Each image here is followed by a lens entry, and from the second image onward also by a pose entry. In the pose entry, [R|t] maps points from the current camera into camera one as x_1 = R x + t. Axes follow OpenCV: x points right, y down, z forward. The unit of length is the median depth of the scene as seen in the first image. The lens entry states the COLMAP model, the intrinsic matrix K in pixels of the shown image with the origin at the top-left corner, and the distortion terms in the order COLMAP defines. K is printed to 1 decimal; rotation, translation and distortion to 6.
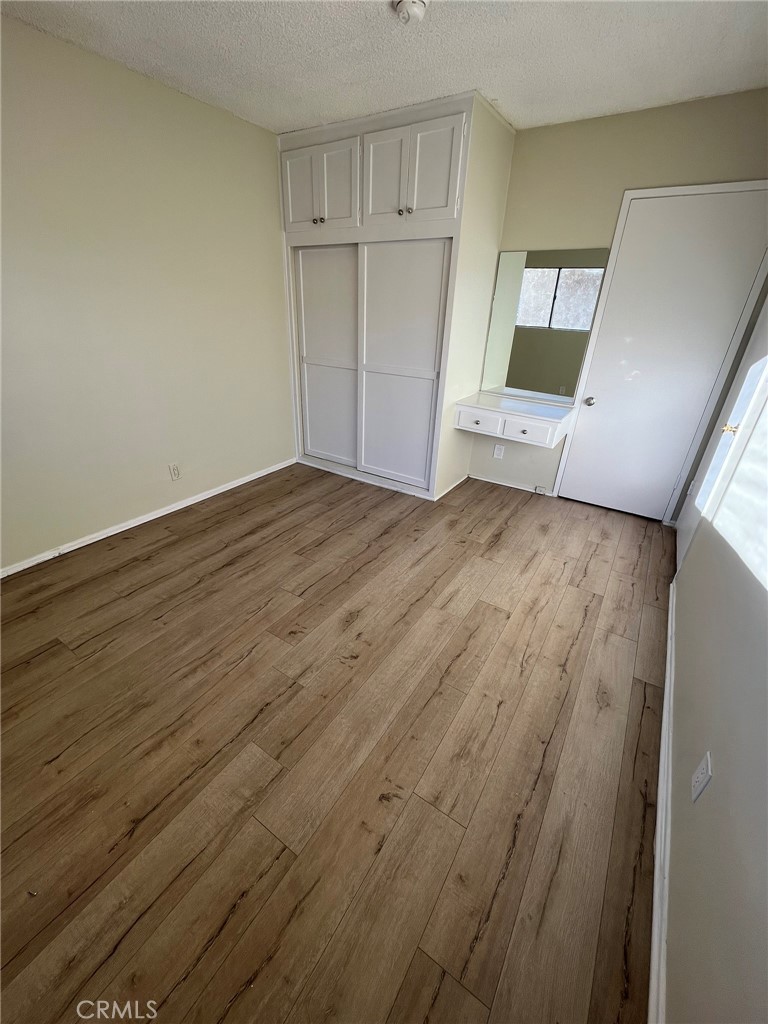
lens RADIAL K [[413.2, 0, 379.4], [0, 413.2, 509.2], [0, 0, 1]] dist [-0.003474, 0.000395]
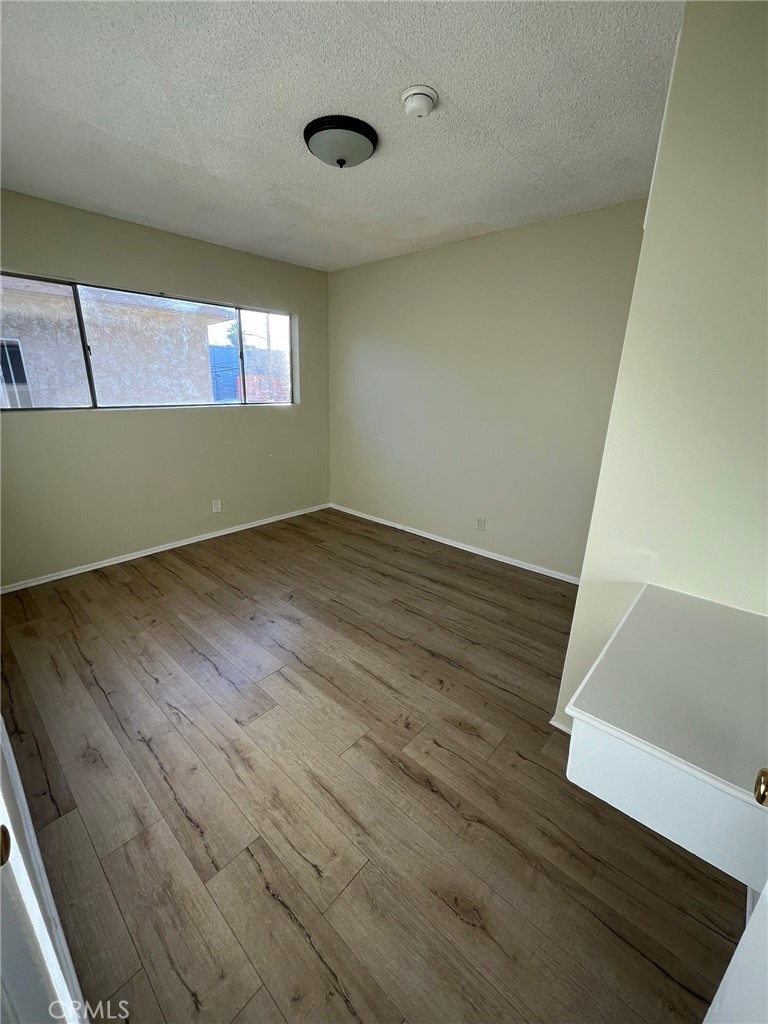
lens RADIAL K [[413.2, 0, 379.4], [0, 413.2, 509.2], [0, 0, 1]] dist [-0.003474, 0.000395]
pose [[-0.149816, 0.257767, -0.954521, 0.820785], [-0.465623, 0.833264, 0.298104, -0.416599], [0.872210, 0.489108, -0.004814, 0.888255]]
